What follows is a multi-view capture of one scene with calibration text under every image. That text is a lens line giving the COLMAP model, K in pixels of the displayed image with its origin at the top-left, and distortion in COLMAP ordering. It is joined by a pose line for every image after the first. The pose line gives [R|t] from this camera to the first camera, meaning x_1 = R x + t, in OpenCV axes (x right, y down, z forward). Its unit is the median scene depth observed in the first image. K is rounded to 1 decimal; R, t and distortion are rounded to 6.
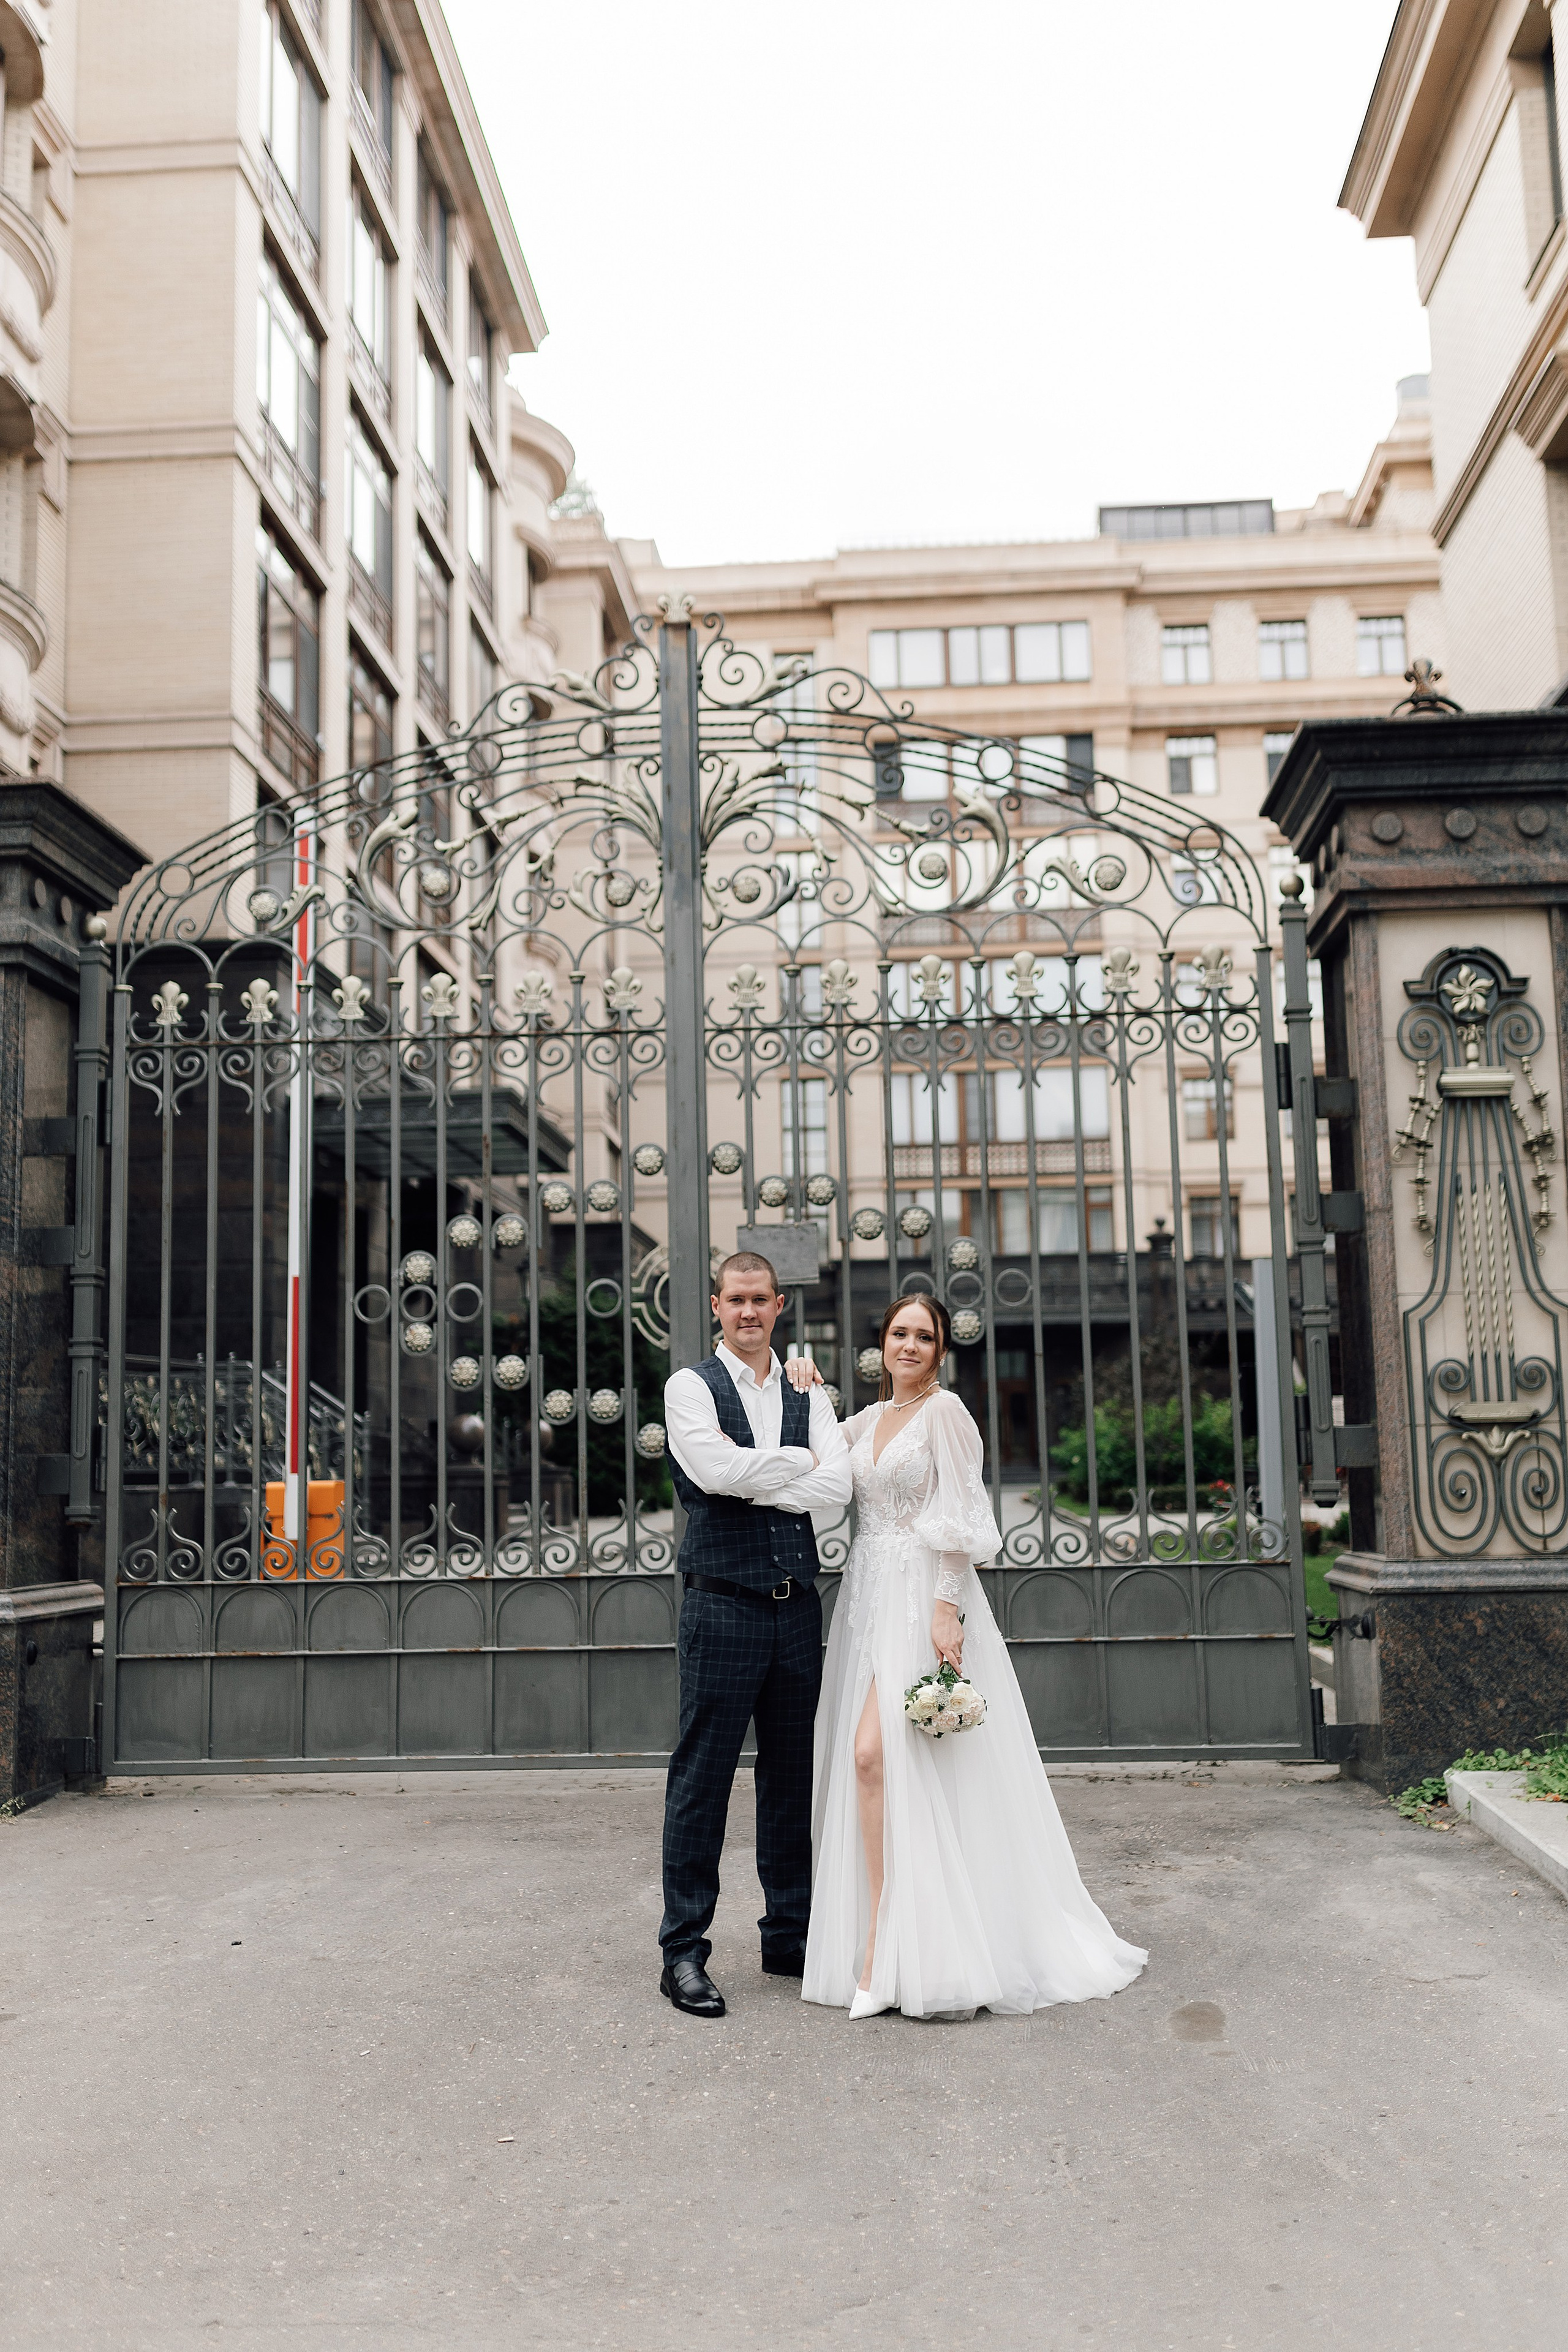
lens RADIAL K [[2259.3, 0, 784.0], [0, 2259.3, 1176.0], [0, 0, 1]] dist [0.008060, -0.008640]
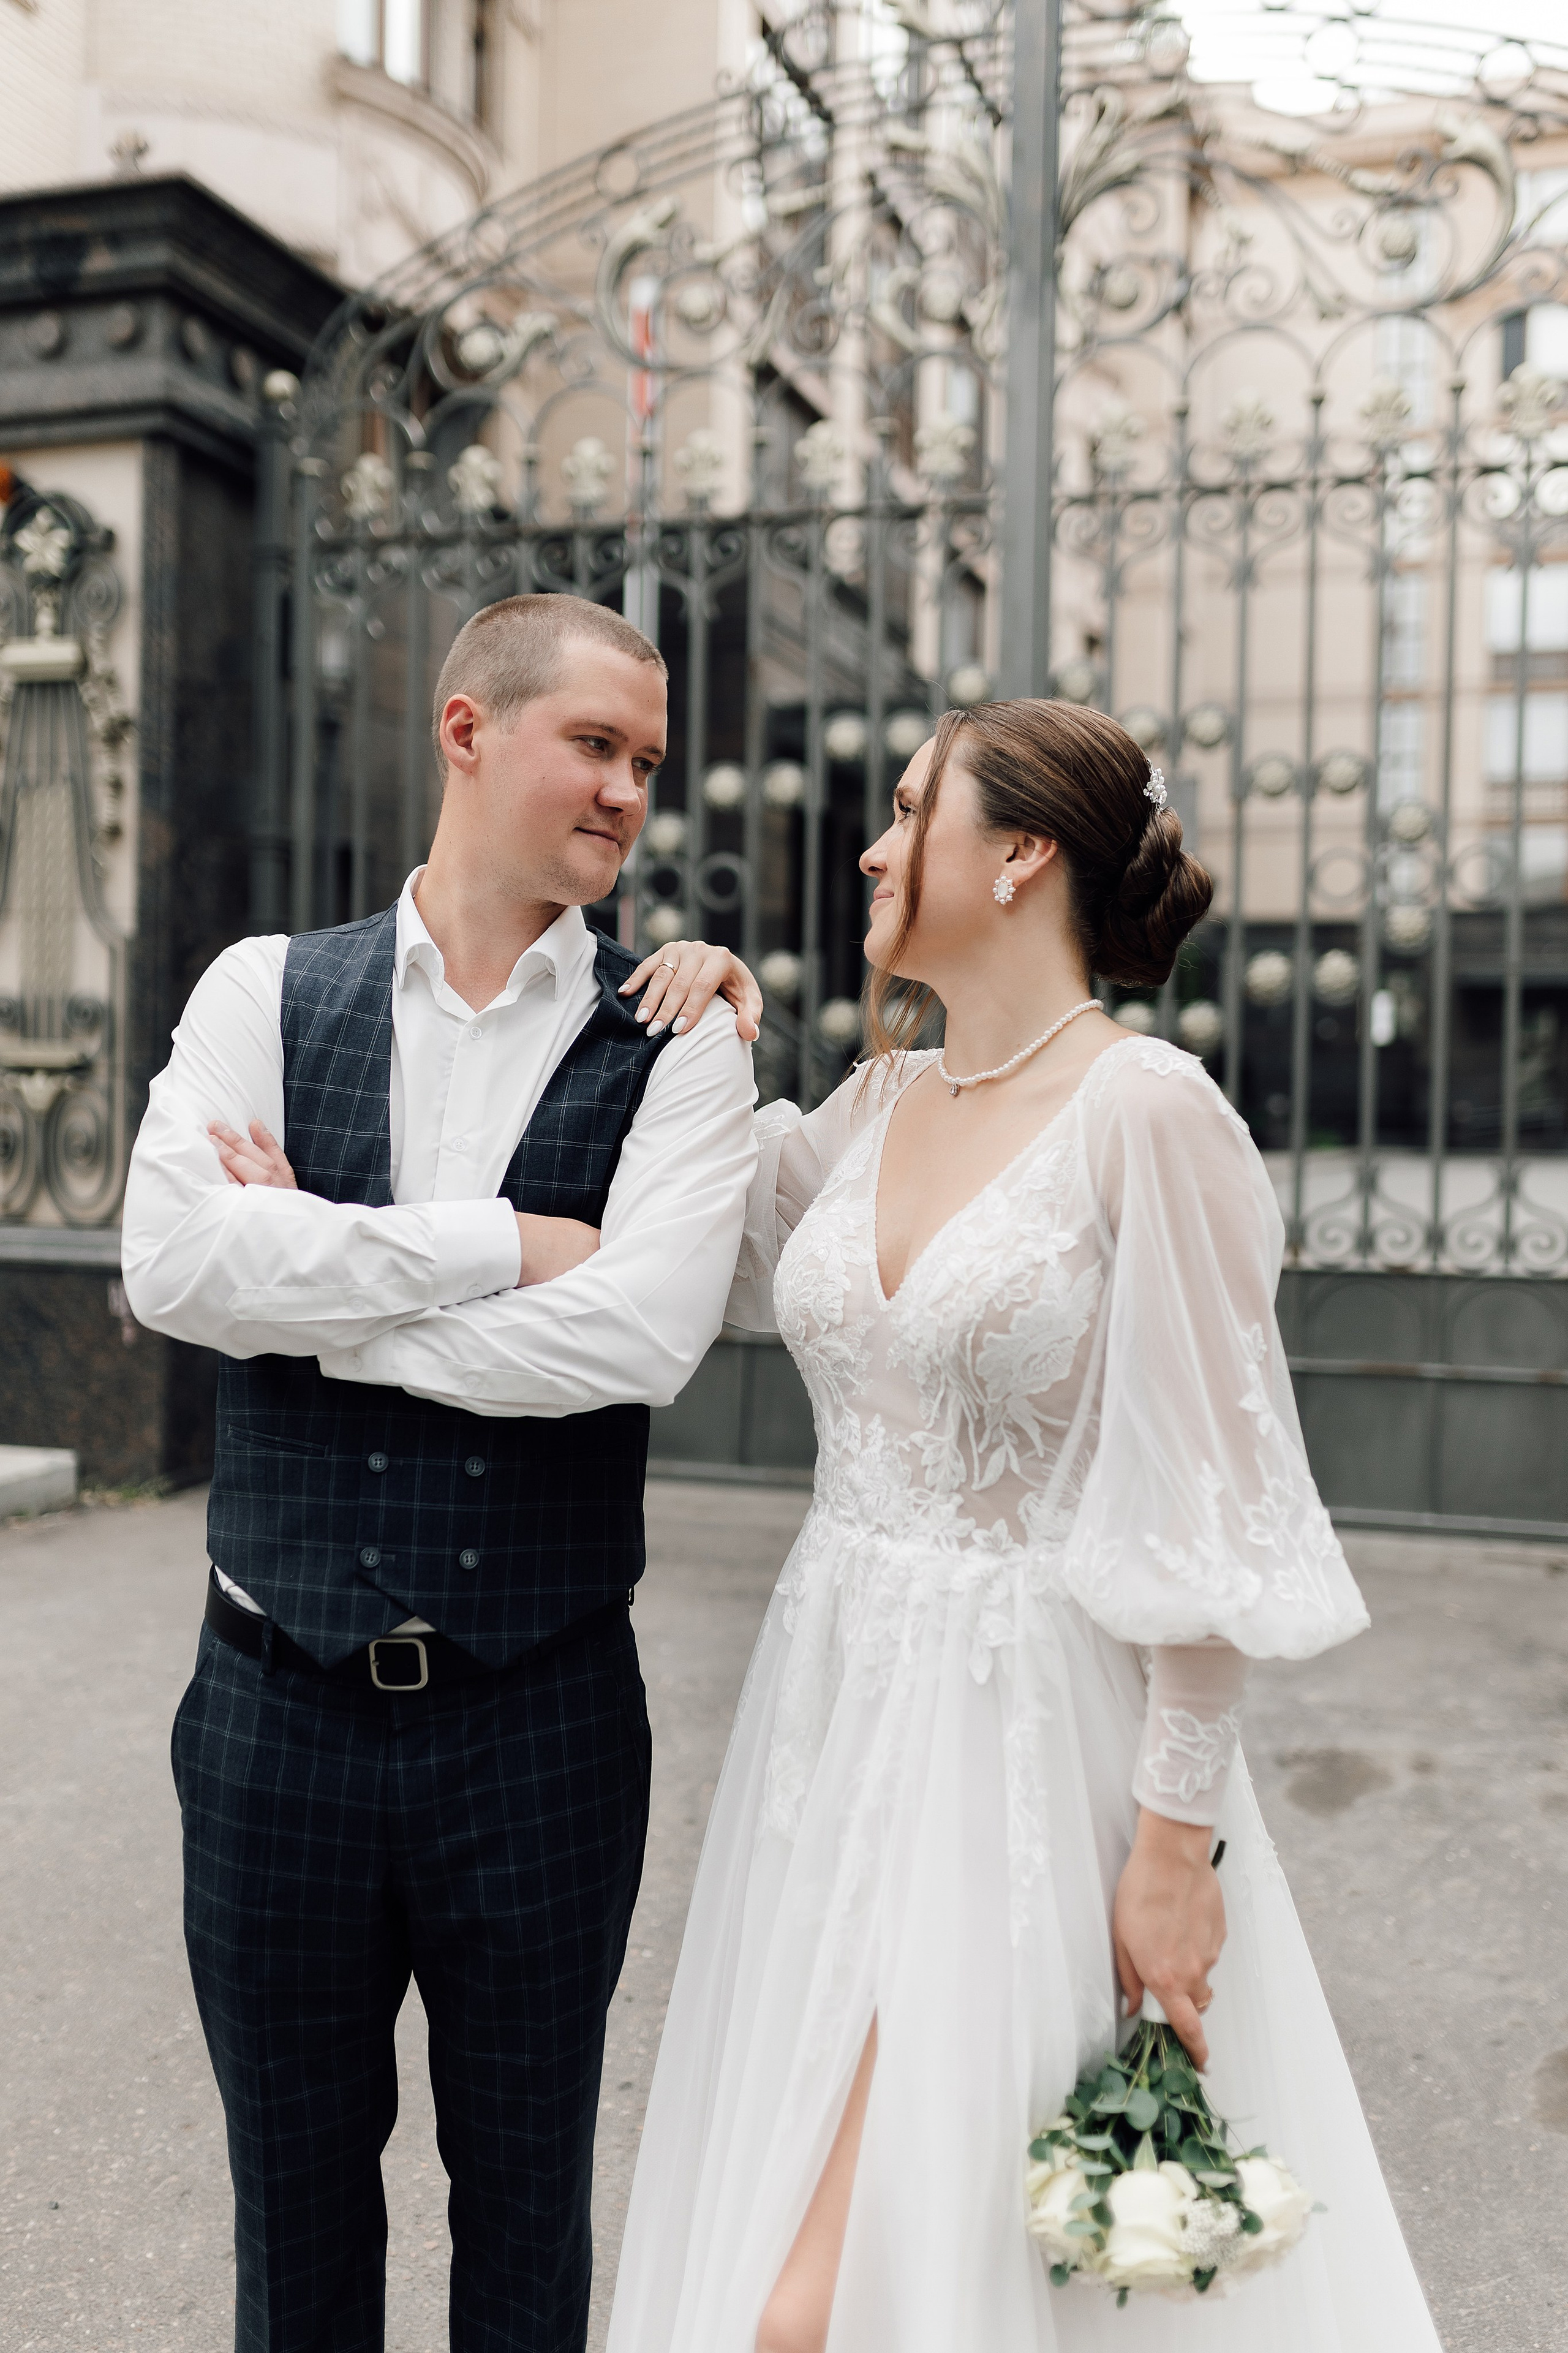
lens RADIAL K [[2260.1, 0, 784.0], [0, 2260.1, 1176.5], [0, 0, 1]] dist [0.008060, -0.008640]
pose [[0.965123, 0.047664, -0.257420, 0.076111], [-0.007396, 0.987858, 0.155184, 0.035619], [0.261691, -0.147868, 0.953757, 0.266507]]
